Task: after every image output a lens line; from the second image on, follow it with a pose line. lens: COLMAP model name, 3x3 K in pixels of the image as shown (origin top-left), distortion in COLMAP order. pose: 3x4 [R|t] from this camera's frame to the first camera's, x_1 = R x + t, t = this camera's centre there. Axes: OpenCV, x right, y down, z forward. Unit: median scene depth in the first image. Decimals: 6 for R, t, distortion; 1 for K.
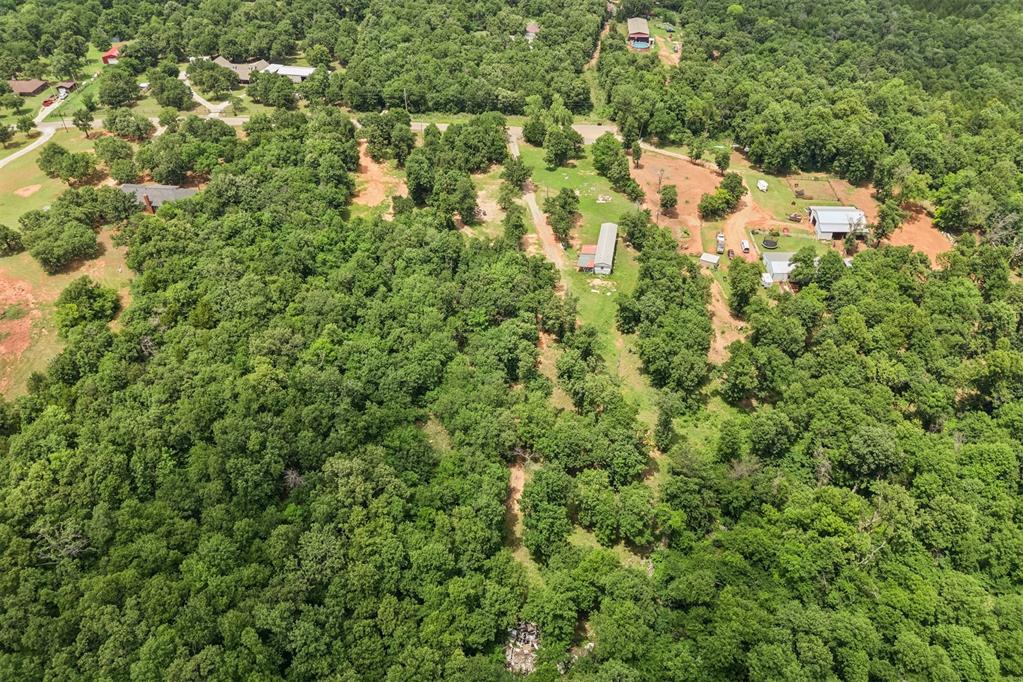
lens RADIAL K [[720.5, 0, 513.1], [0, 720.5, 339.6], [0, 0, 1]] dist [0.071293, -0.061430]
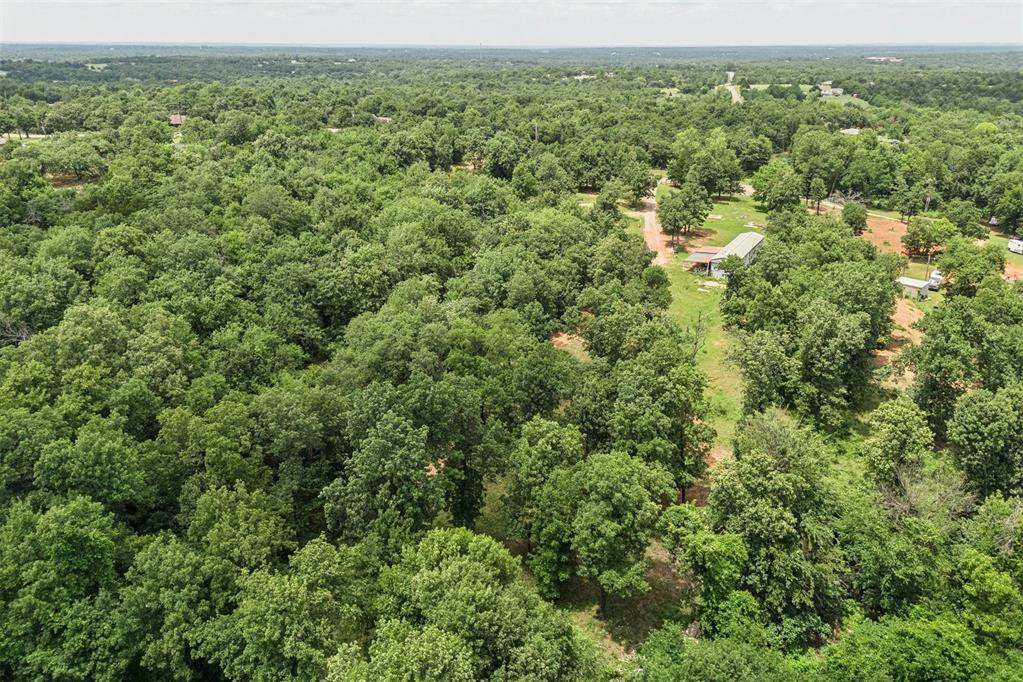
lens RADIAL K [[740.7, 0, 514.4], [0, 740.7, 341.4], [0, 0, 1]] dist [0.069575, -0.058842]
pose [[0.952068, 0.128017, -0.277811, 0.171296], [-0.201065, 0.946350, -0.252973, 0.207175], [0.230521, 0.296705, 0.926729, 0.442795]]
